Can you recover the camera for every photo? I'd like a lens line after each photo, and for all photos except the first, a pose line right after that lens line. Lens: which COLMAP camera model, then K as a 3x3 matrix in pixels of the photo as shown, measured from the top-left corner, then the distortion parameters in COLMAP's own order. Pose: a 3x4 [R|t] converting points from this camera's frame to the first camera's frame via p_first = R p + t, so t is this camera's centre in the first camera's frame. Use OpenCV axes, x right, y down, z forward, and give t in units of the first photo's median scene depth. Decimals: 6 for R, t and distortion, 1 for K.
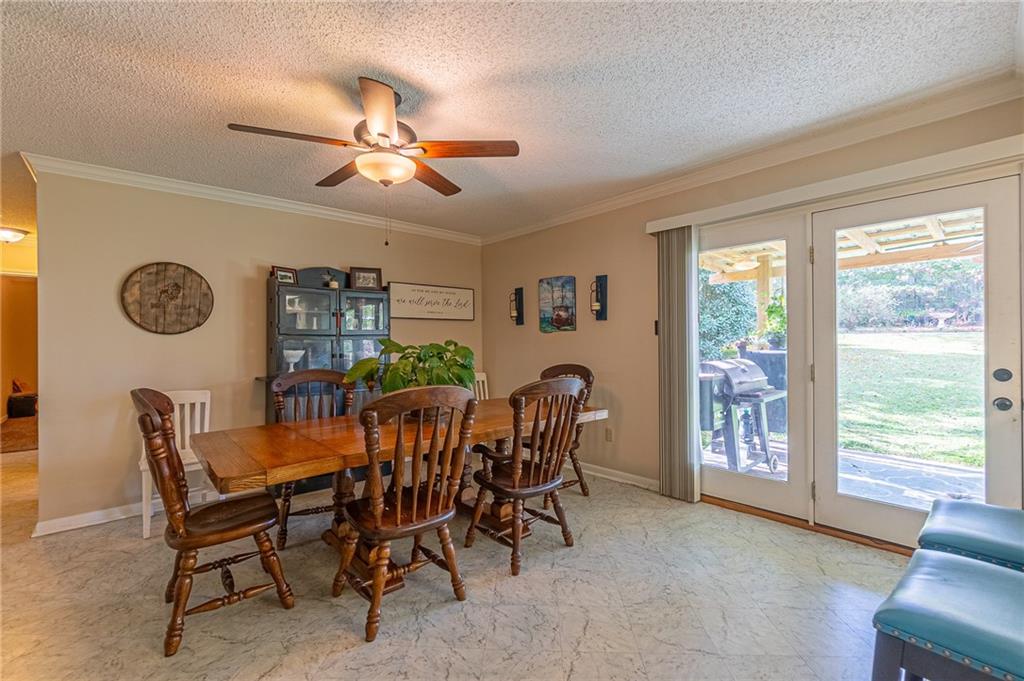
lens RADIAL K [[447.1, 0, 513.1], [0, 447.1, 340.4], [0, 0, 1]] dist [-0.003892, -0.000005]
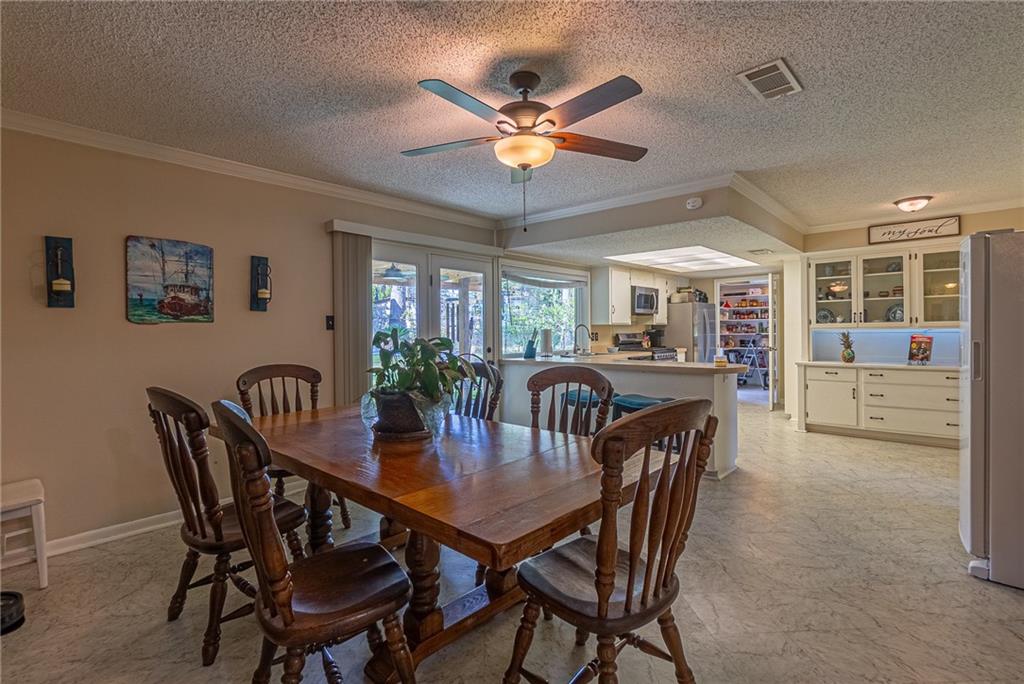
lens RADIAL K [[466.5, 0, 512.9], [0, 466.5, 337.8], [0, 0, 1]] dist [0.000283, 0.000028]
pose [[-0.088856, -0.004903, 0.996032, -0.653846], [0.002821, 0.999983, 0.005174, 0.001098], [-0.996040, 0.003269, -0.088841, 0.567260]]
